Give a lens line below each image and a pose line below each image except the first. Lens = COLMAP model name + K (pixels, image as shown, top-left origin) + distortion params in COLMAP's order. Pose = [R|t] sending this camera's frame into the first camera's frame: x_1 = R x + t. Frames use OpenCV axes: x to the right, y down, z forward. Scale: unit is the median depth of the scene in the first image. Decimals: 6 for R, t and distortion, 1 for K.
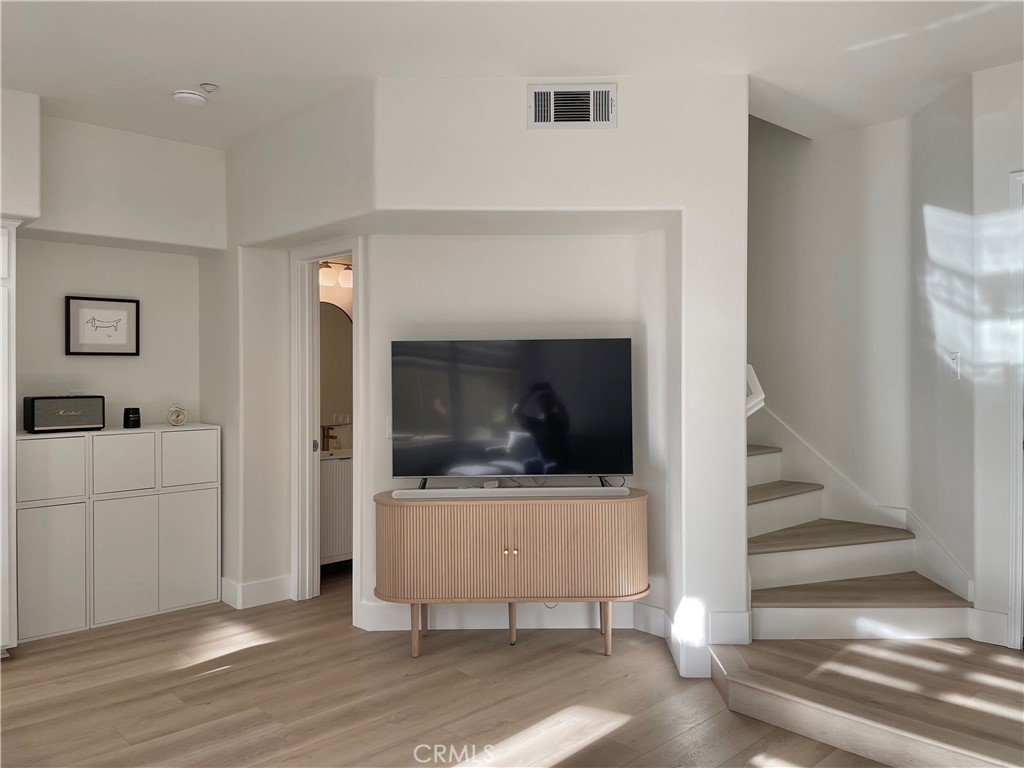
lens RADIAL K [[783.9, 0, 529.2], [0, 783.9, 372.7], [0, 0, 1]] dist [0.063576, -0.059949]
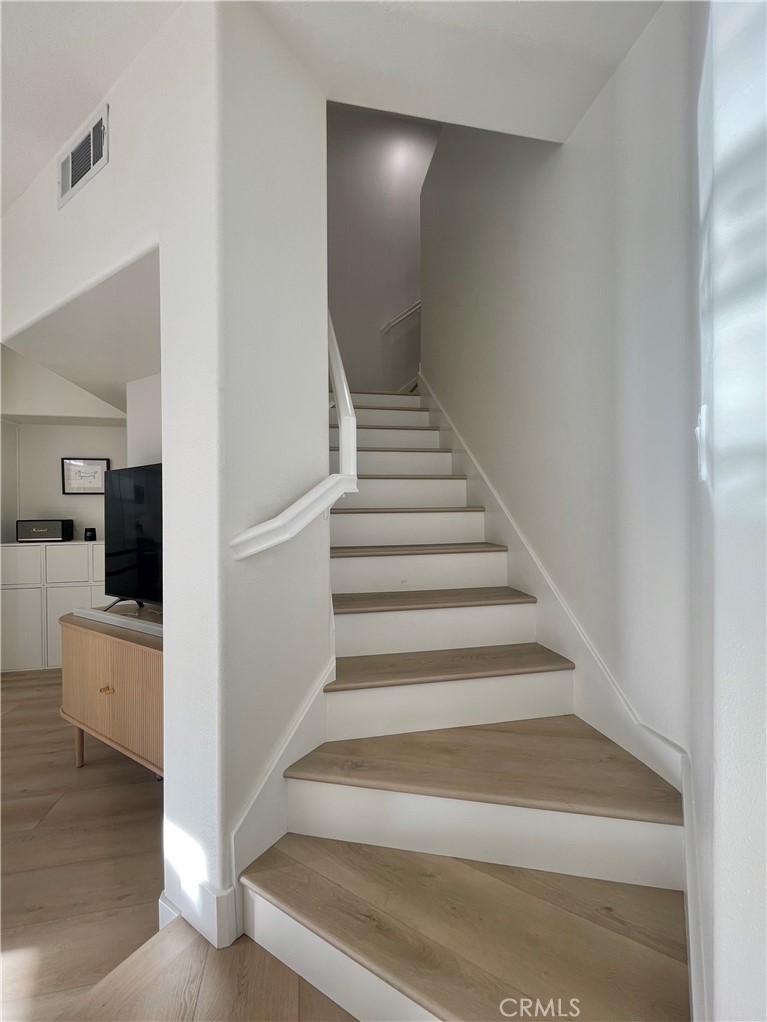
lens RADIAL K [[418.1, 0, 390.9], [0, 418.1, 514.6], [0, 0, 1]] dist [-0.001071, -0.001102]
pose [[0.846180, -0.001040, -0.532896, 0.485032], [0.004431, 0.999977, 0.005085, 0.019490], [0.532879, -0.006665, 0.846165, 0.715347]]
